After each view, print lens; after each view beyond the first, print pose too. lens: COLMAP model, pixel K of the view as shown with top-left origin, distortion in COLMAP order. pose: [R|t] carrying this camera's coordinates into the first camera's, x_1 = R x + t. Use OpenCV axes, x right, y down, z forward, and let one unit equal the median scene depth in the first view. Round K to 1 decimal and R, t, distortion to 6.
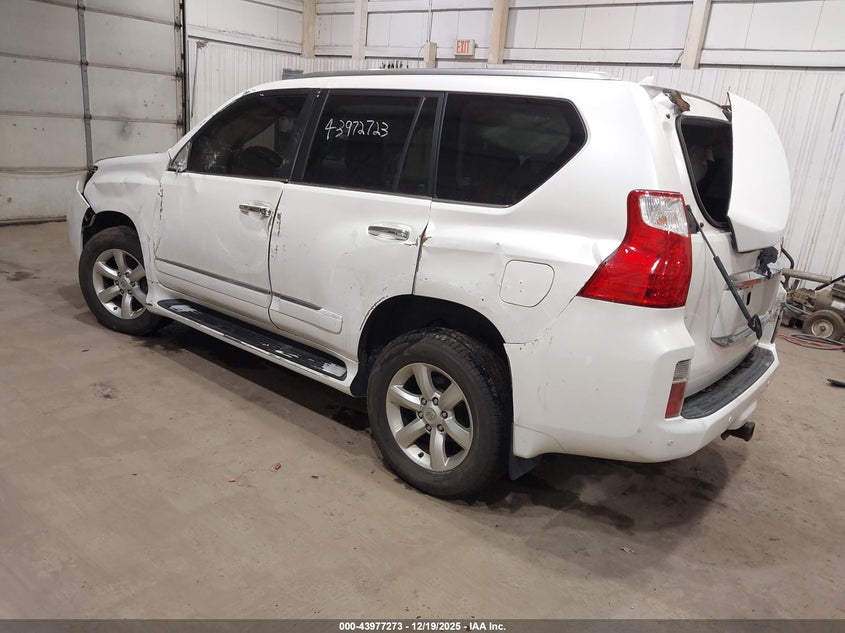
lens RADIAL K [[662.3, 0, 420.8], [0, 662.3, 316.0], [0, 0, 1]] dist [-0.001614, -0.005091]
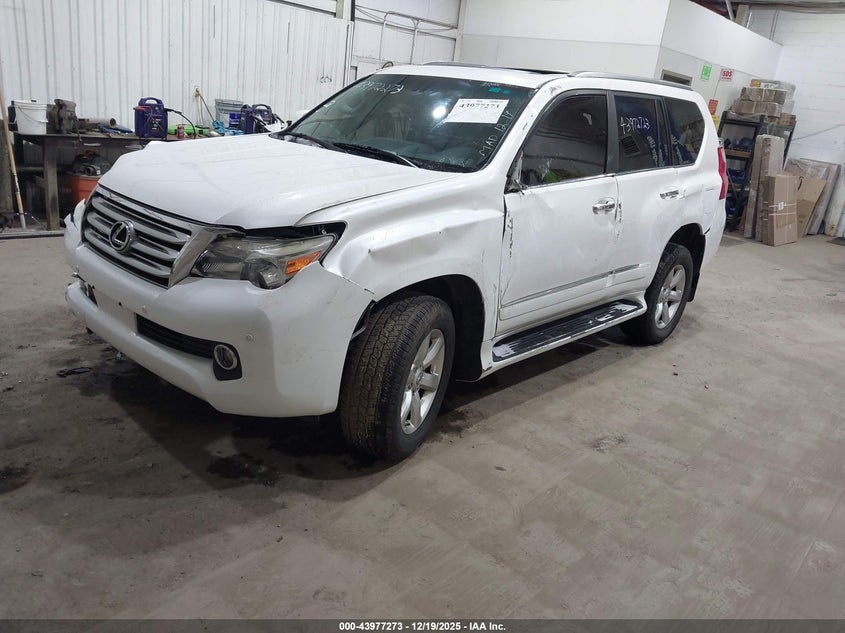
lens RADIAL K [[662.3, 0, 420.5], [0, 662.3, 316.3], [0, 0, 1]] dist [-0.001614, -0.005091]
pose [[0.078024, -0.403118, 0.911816, -1.234679], [0.176822, 0.905699, 0.385283, -0.434686], [-0.981145, 0.131167, 0.141946, 1.080324]]
